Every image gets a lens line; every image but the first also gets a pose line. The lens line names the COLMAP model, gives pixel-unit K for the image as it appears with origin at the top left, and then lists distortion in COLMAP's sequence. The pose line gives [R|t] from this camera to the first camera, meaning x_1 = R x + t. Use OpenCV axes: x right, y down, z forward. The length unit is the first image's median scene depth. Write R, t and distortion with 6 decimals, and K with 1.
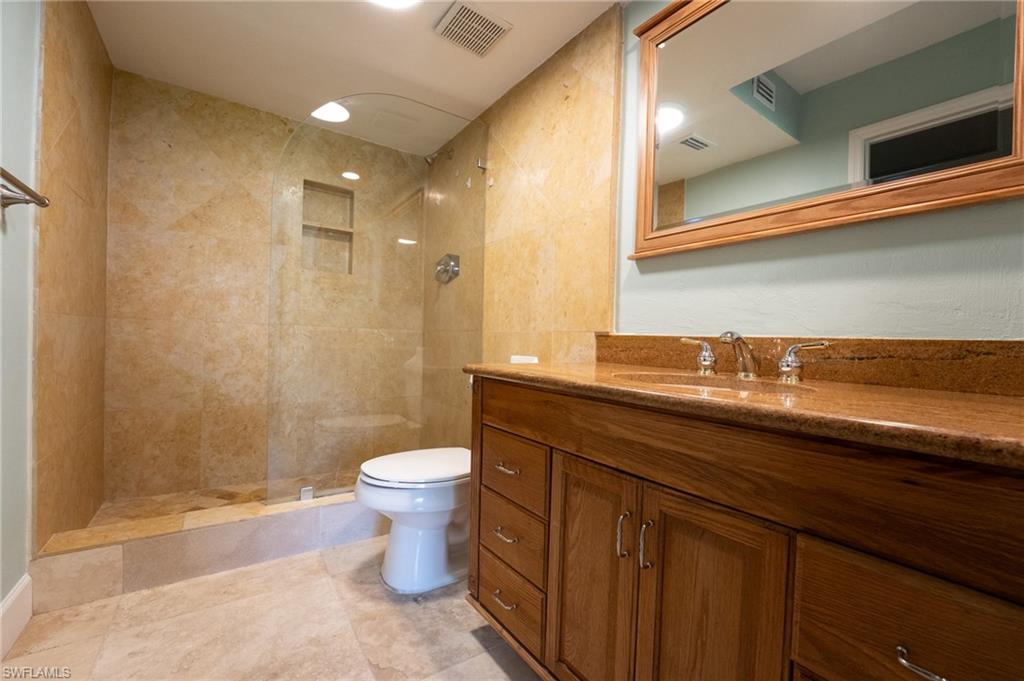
lens RADIAL K [[414.6, 0, 512.0], [0, 414.6, 340.5], [0, 0, 1]] dist [-0.022732, -0.000055]
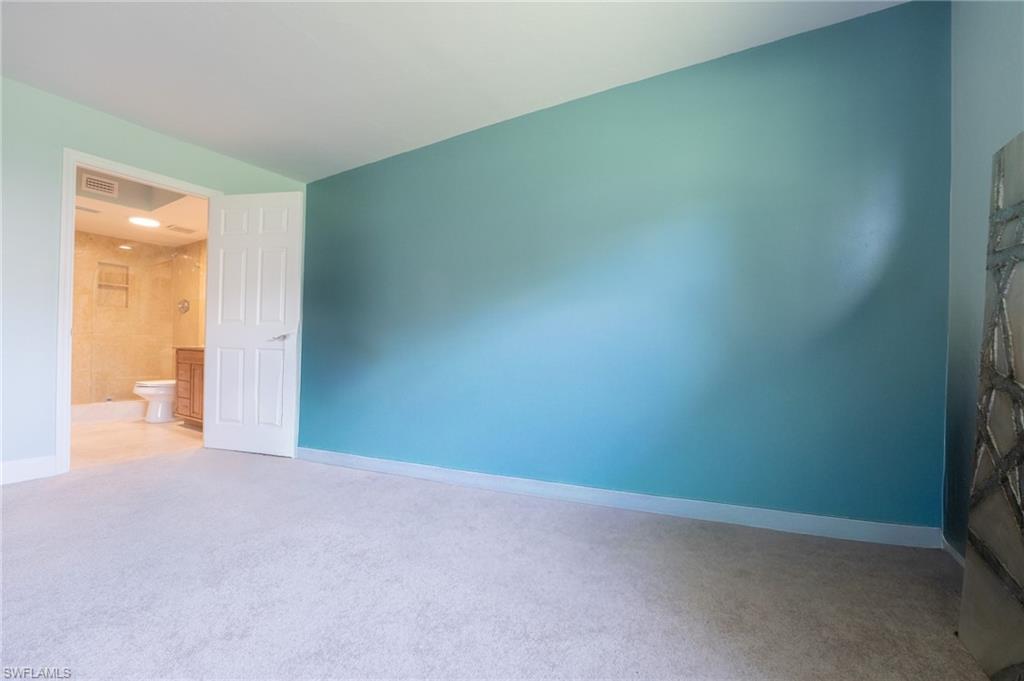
lens RADIAL K [[414.6, 0, 512.0], [0, 414.6, 340.5], [0, 0, 1]] dist [-0.022732, -0.000055]
pose [[0.929240, -0.006311, 0.369423, 0.613535], [0.004088, 0.999969, 0.006799, -0.006568], [-0.369454, -0.004808, 0.929236, -1.515392]]
